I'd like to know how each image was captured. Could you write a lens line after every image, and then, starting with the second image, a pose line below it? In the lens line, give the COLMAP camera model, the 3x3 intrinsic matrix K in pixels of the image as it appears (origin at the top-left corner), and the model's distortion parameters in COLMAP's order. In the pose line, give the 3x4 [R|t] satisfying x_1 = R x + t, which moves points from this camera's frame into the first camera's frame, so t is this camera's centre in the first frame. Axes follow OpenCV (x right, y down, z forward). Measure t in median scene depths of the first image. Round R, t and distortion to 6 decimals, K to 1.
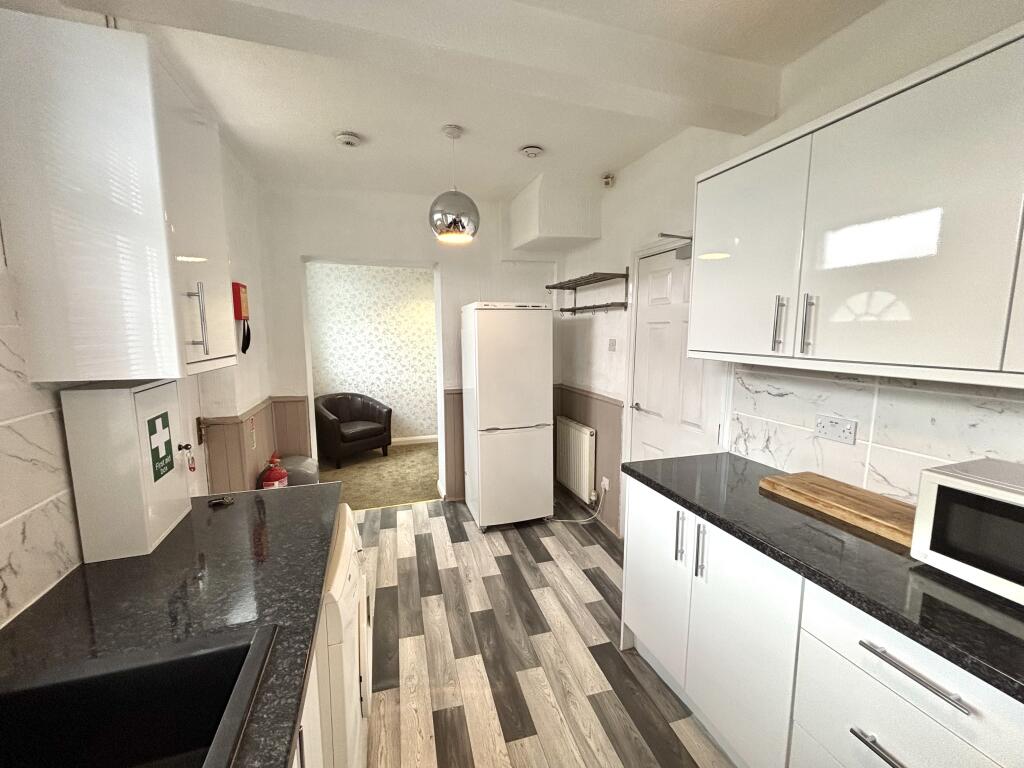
lens RADIAL K [[418.7, 0, 514.2], [0, 418.7, 384.6], [0, 0, 1]] dist [-0.002333, -0.000129]
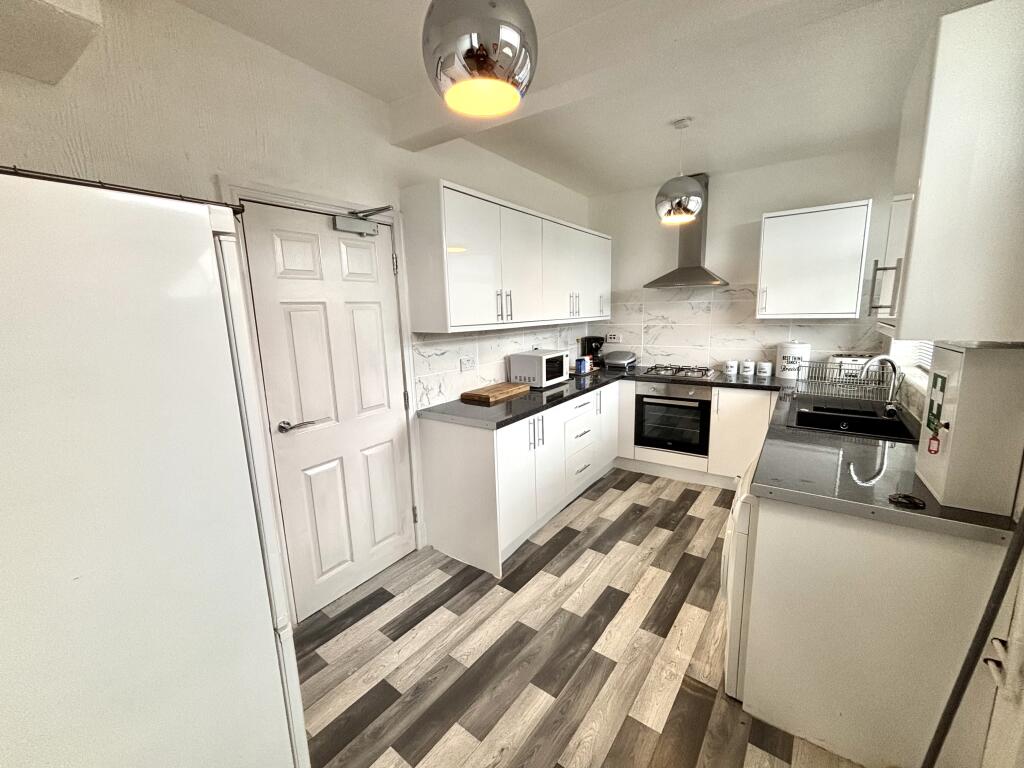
lens RADIAL K [[418.7, 0, 507.5], [0, 418.7, 383.7], [0, 0, 1]] dist [-0.002333, -0.000129]
pose [[-0.592801, -0.129917, 0.794801, -0.629039], [0.127964, 0.959170, 0.252226, -0.195714], [-0.795118, 0.251226, -0.551972, 1.489826]]
